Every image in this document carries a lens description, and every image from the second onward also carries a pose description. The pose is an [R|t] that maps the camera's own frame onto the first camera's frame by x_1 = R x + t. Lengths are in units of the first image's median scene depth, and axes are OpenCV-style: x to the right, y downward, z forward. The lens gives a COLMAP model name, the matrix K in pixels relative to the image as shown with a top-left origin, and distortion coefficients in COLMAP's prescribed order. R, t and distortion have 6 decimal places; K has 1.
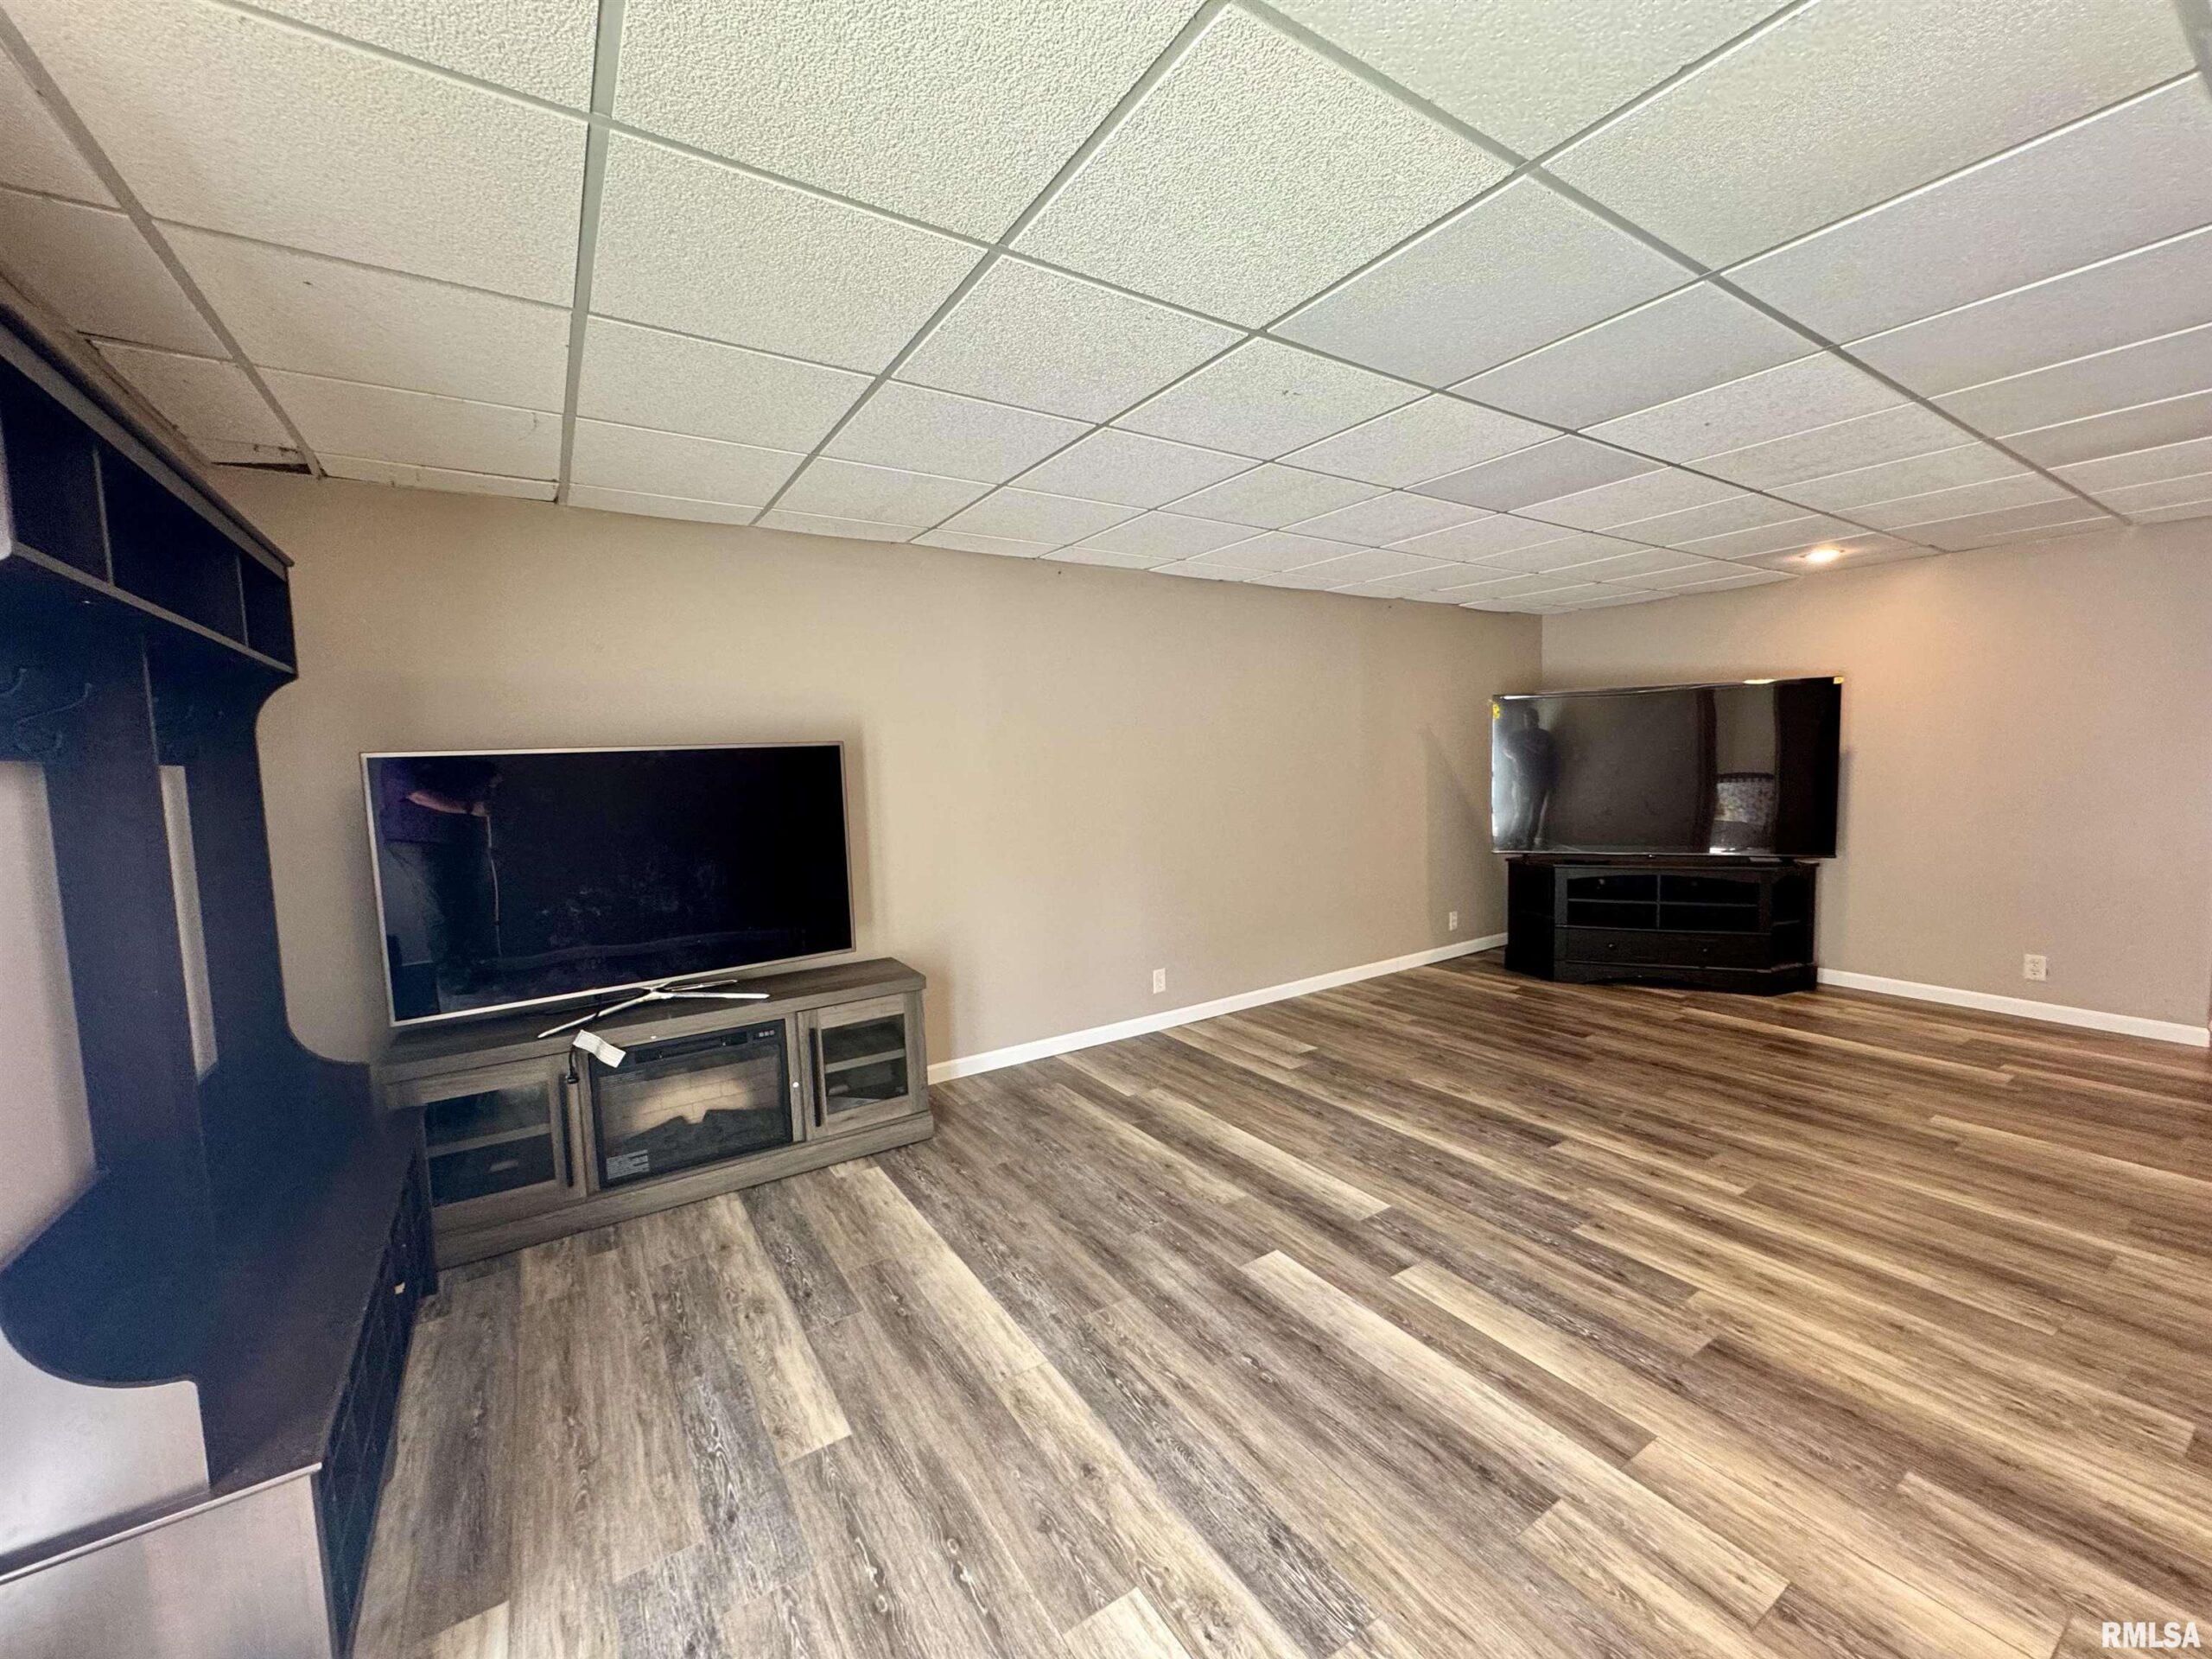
lens RADIAL K [[881.4, 0, 1118.7], [0, 881.4, 832.1], [0, 0, 1]] dist [-0.003948, 0.000067]
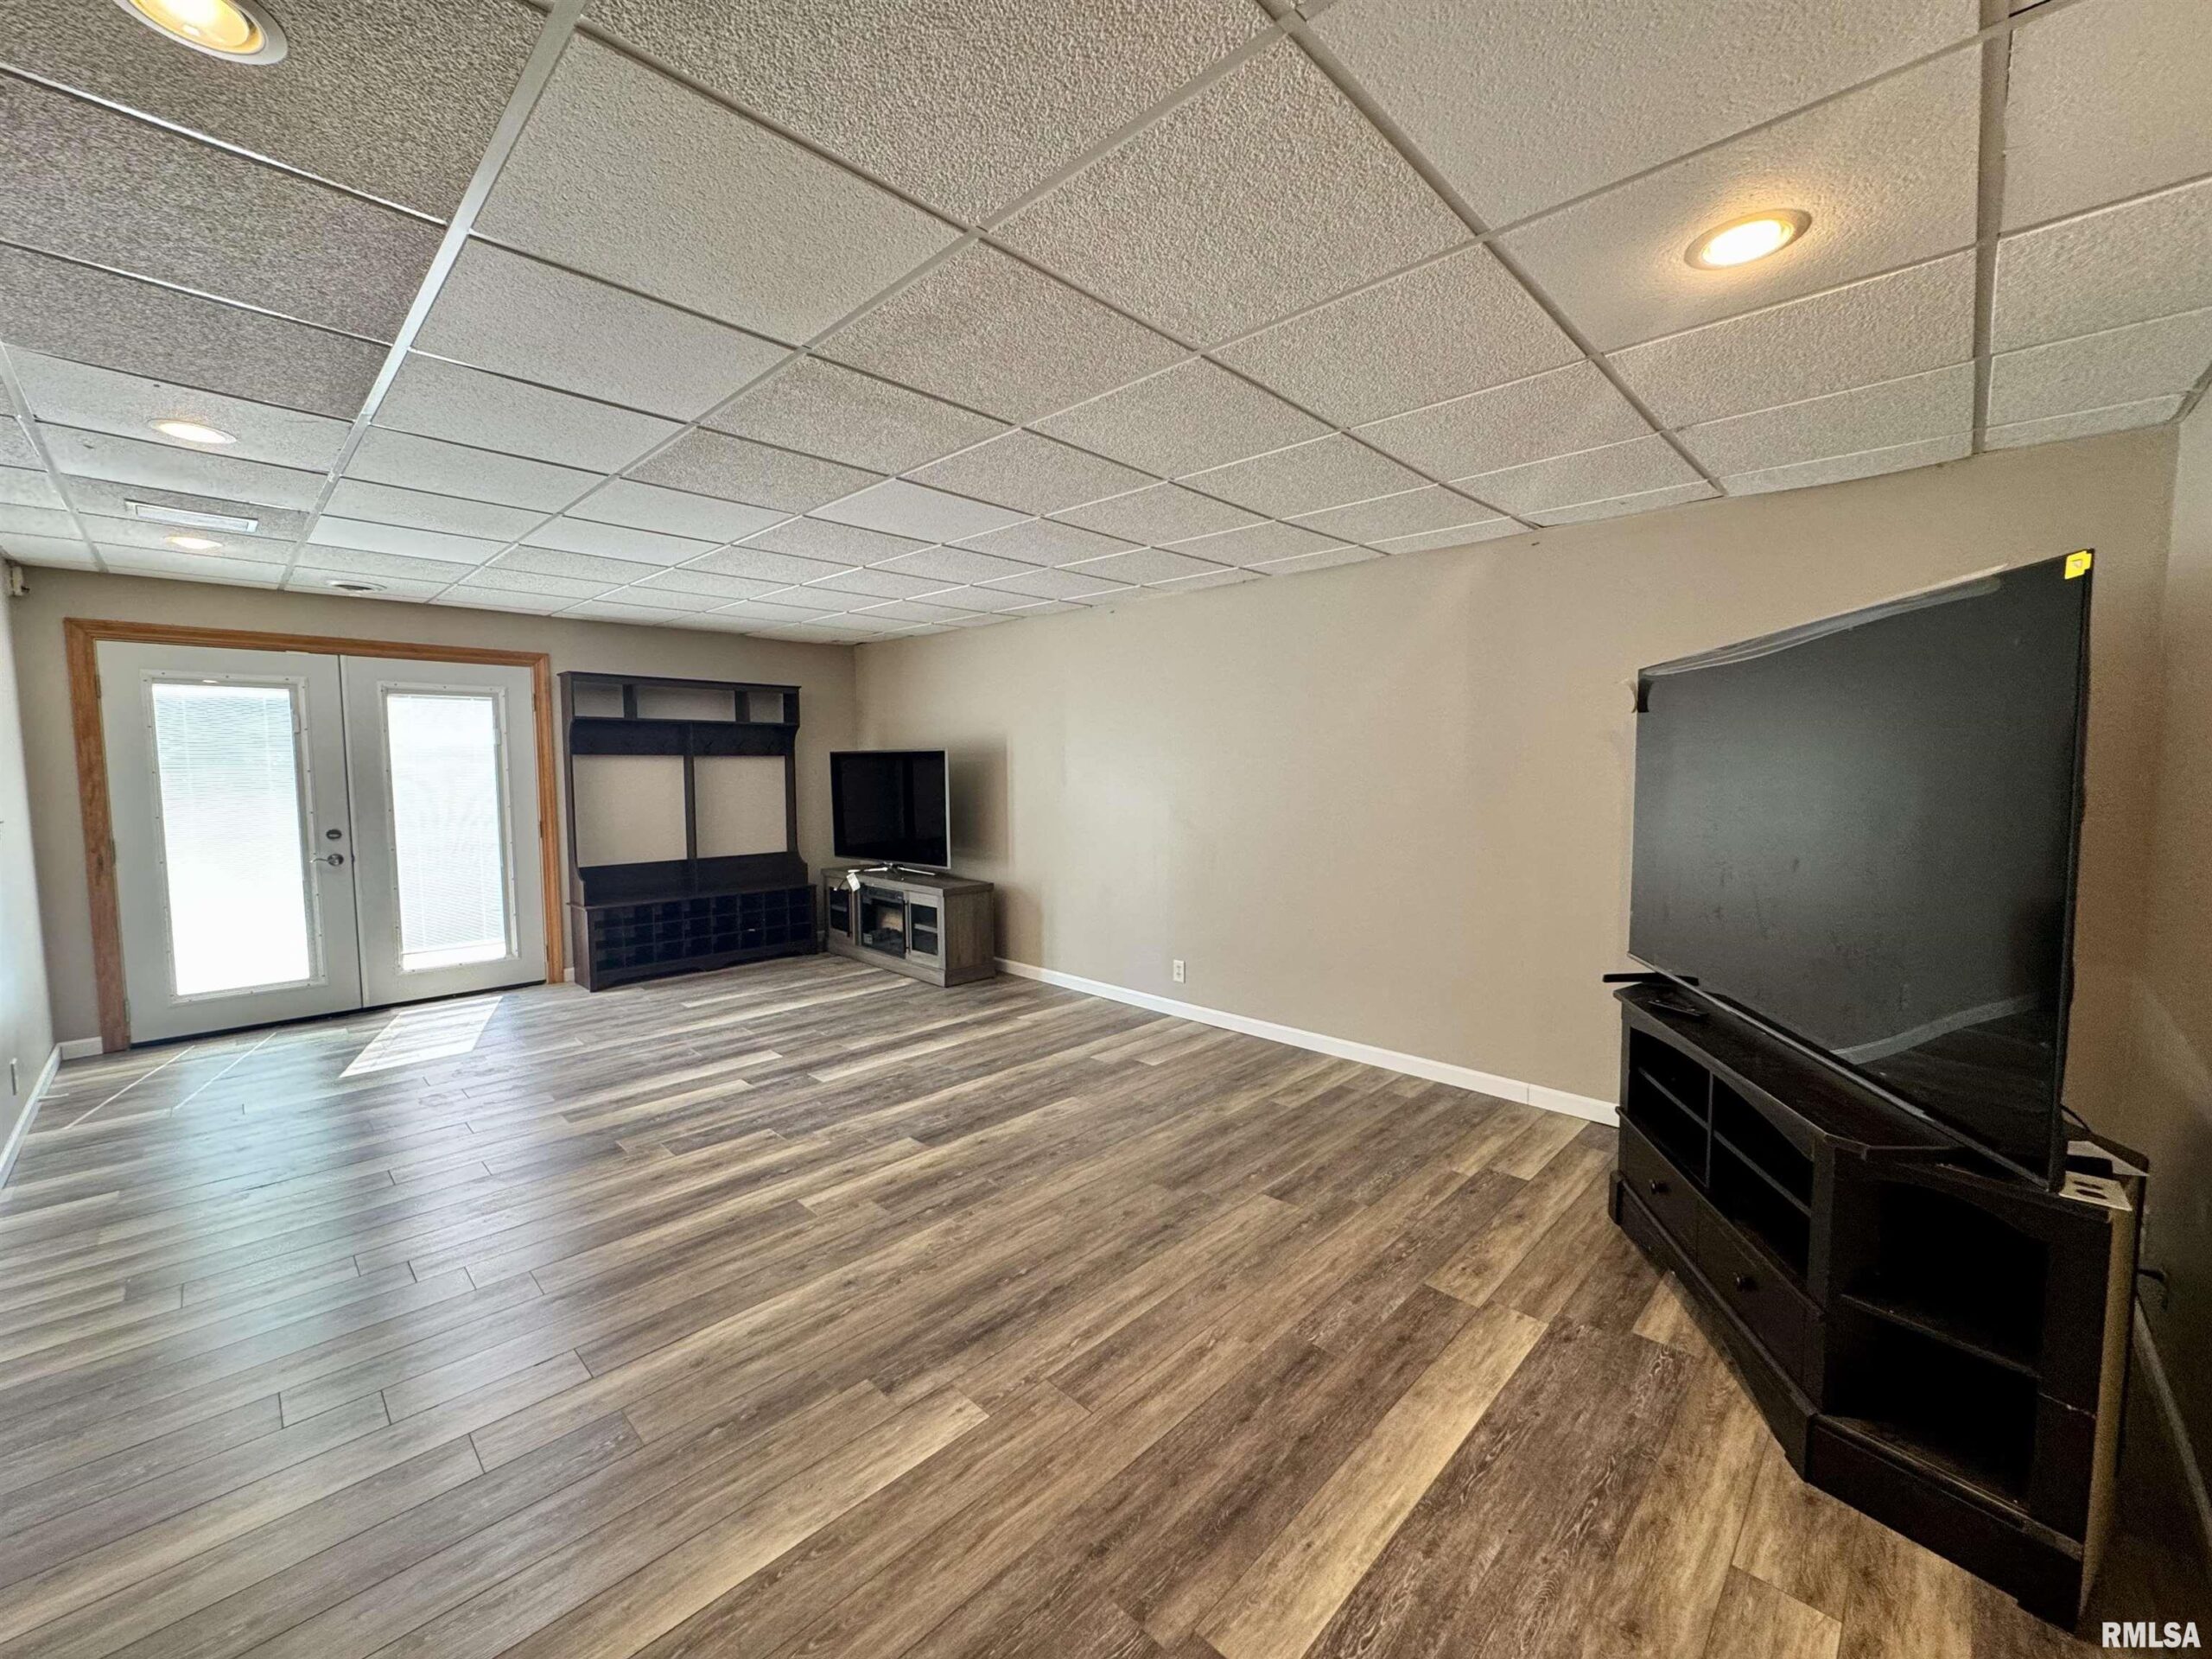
lens RADIAL K [[881.4, 0, 1114.2], [0, 881.4, 827.4], [0, 0, 1]] dist [-0.003948, 0.000067]
pose [[0.225382, 0.103084, -0.968802, 1.523240], [-0.087288, 0.992524, 0.085301, -0.134713], [0.970352, 0.065340, 0.232695, 0.940318]]
